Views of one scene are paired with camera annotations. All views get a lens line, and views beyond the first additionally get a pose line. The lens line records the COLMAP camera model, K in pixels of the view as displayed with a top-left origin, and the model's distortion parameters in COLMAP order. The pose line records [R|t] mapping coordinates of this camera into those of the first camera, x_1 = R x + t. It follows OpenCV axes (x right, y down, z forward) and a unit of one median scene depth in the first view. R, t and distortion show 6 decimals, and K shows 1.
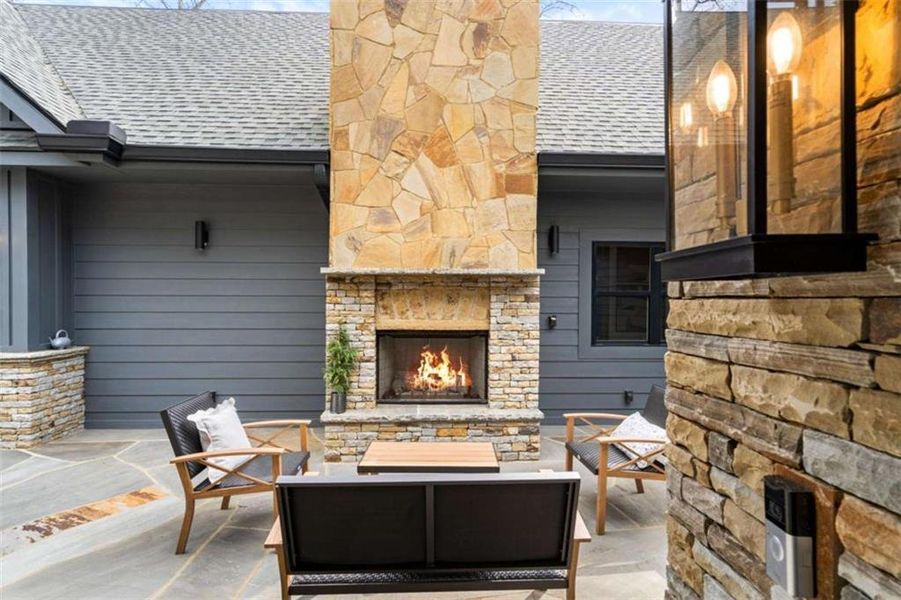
lens RADIAL K [[494.5, 0, 450.5], [0, 494.5, 300.0], [0, 0, 1]] dist [0.001442, 0.000210]
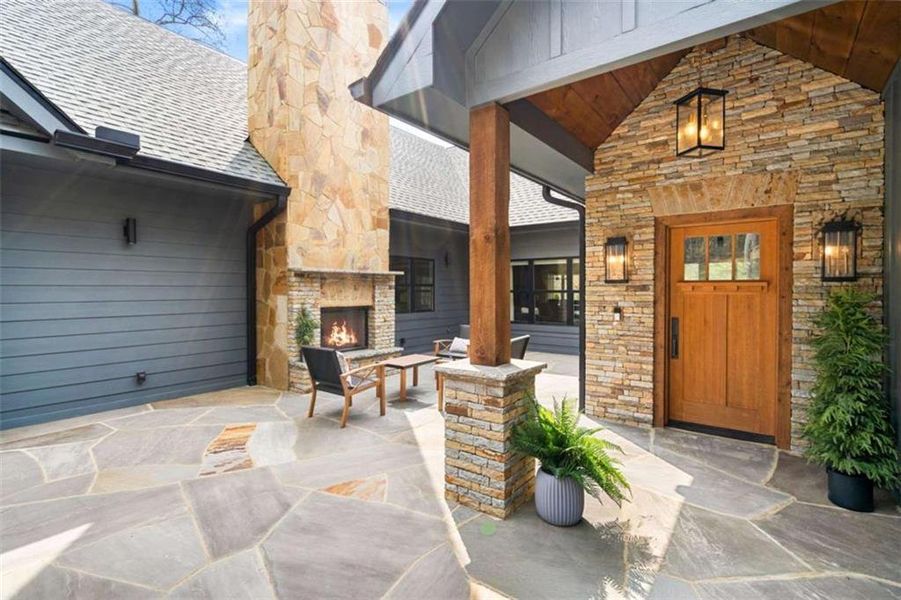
lens RADIAL K [[424.1, 0, 448.7], [0, 424.1, 290.6], [0, 0, 1]] dist [-0.000863, -0.000033]
pose [[0.644302, -0.008137, 0.764728, -0.894300], [0.010108, 0.999947, 0.002123, 0.007644], [-0.764704, 0.006362, 0.644350, -0.176881]]
